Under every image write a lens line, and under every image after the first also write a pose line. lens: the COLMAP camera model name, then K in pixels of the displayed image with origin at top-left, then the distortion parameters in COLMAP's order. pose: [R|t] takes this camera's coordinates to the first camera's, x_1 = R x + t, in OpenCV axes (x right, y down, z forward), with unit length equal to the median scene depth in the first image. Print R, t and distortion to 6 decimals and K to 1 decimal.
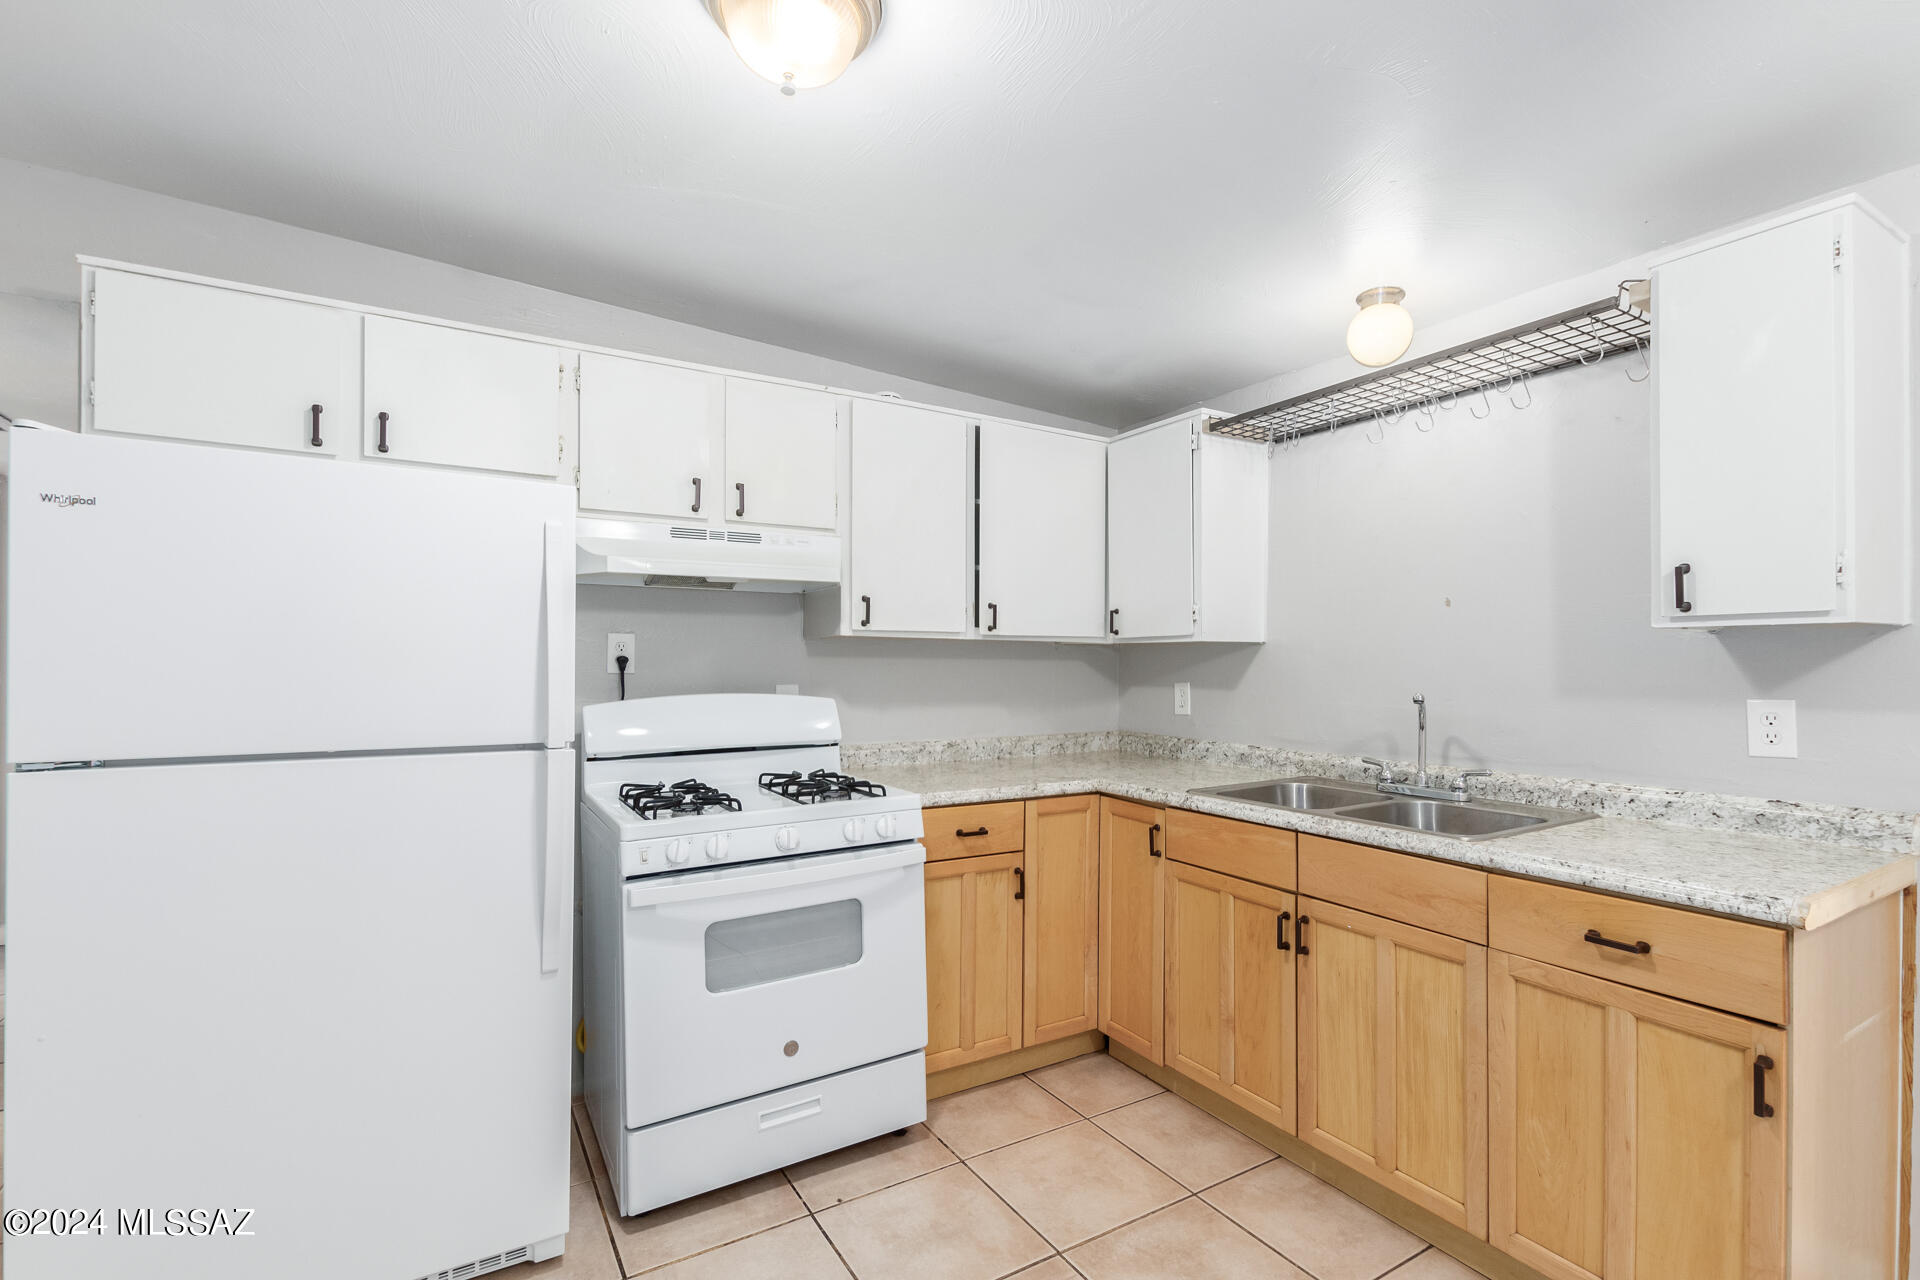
lens RADIAL K [[878.1, 0, 964.1], [0, 878.1, 663.2], [0, 0, 1]] dist [0.008918, -0.005148]
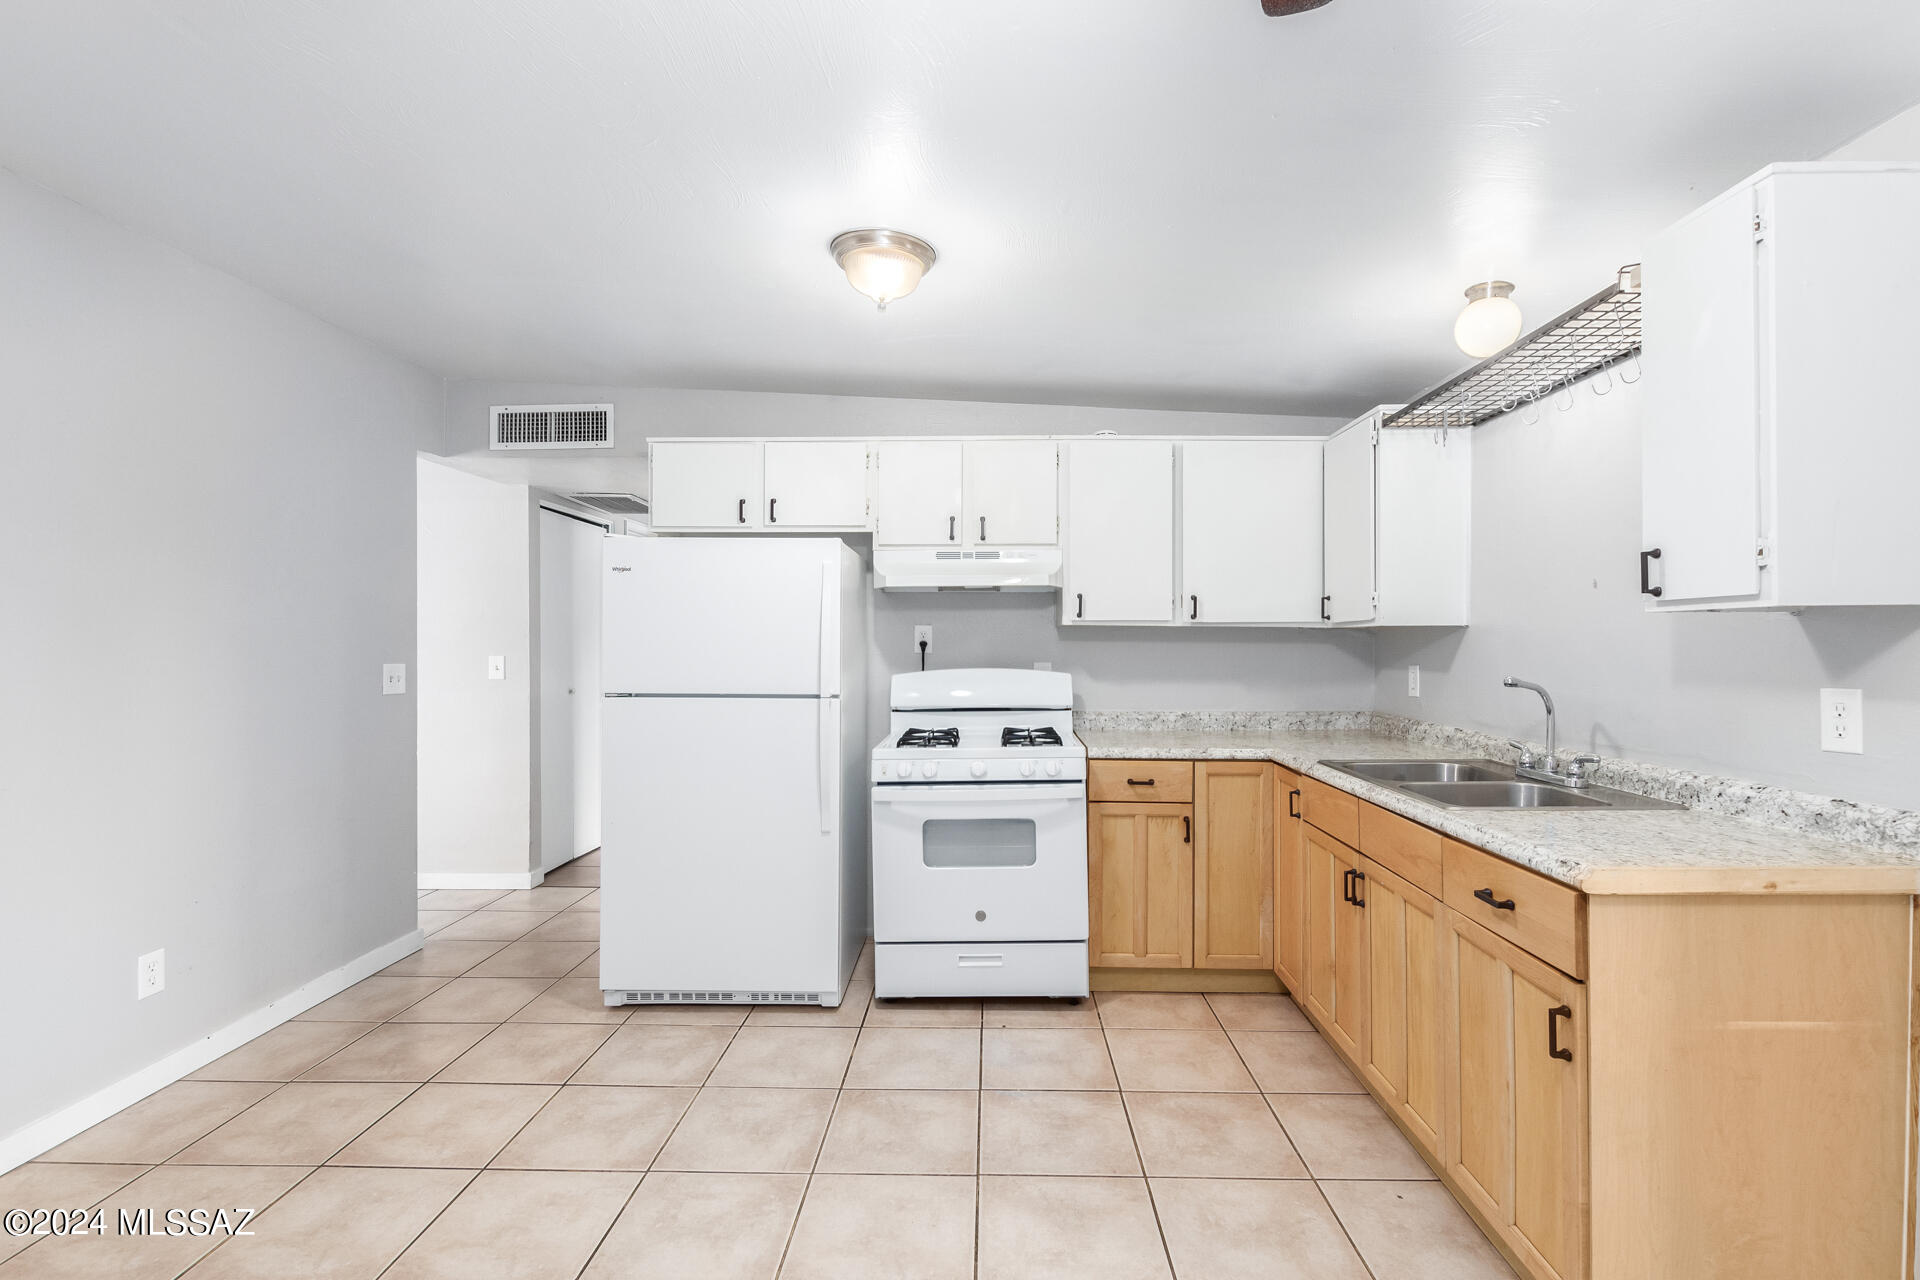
lens RADIAL K [[878.1, 0, 974.9], [0, 878.1, 642.8], [0, 0, 1]] dist [0.008918, -0.005148]
pose [[0.841147, -0.000855, -0.540805, 0.553573], [-0.000225, 0.999998, -0.001931, -0.002998], [0.540806, 0.001746, 0.841146, -0.202289]]
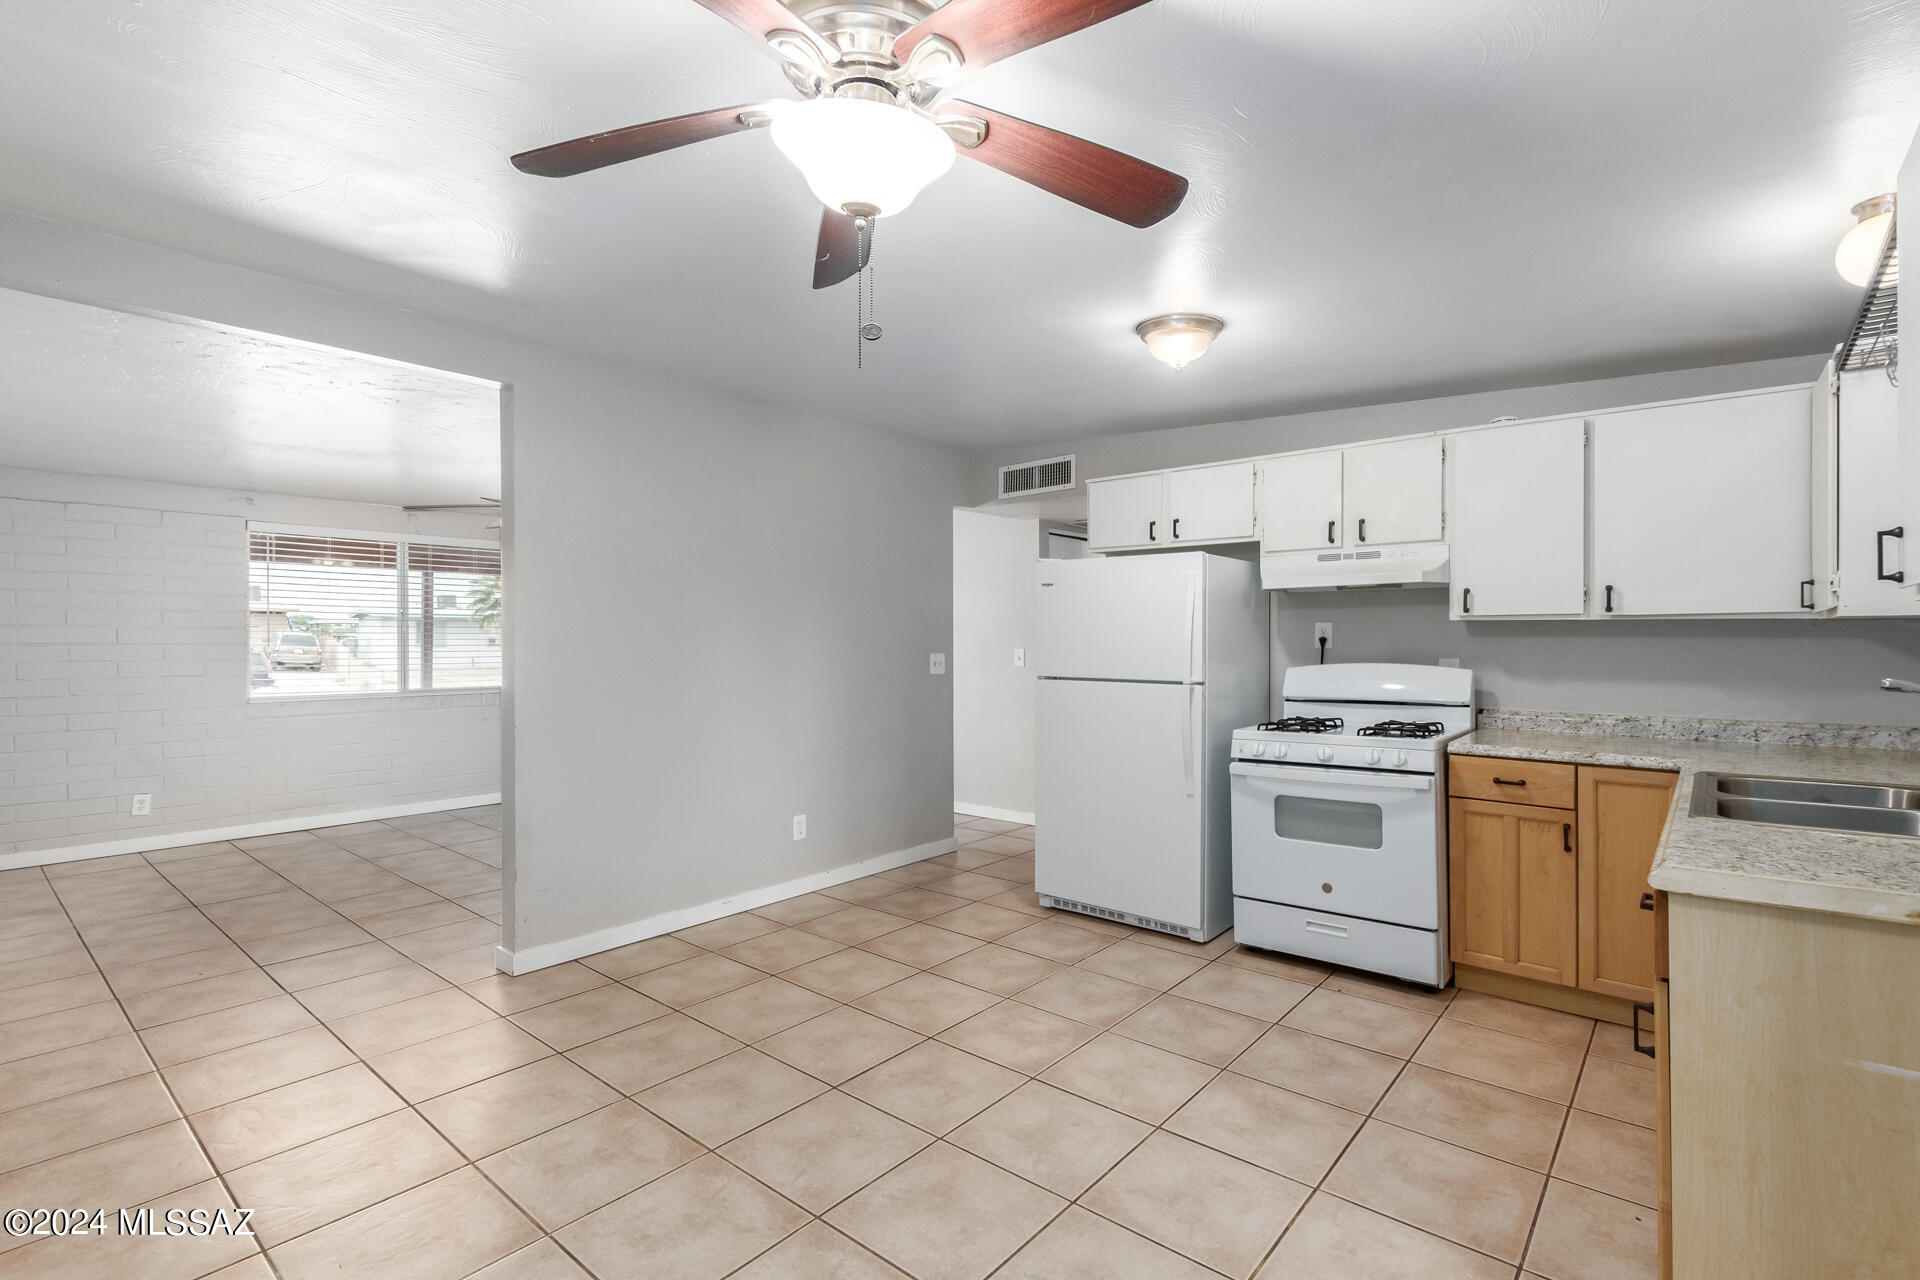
lens RADIAL K [[878.1, 0, 974.5], [0, 878.1, 645.7], [0, 0, 1]] dist [0.008918, -0.005148]
pose [[0.322216, 0.004857, -0.946654, 1.044019], [0.002228, 0.999980, 0.005889, -0.003730], [0.946664, -0.004007, 0.322198, -0.093103]]
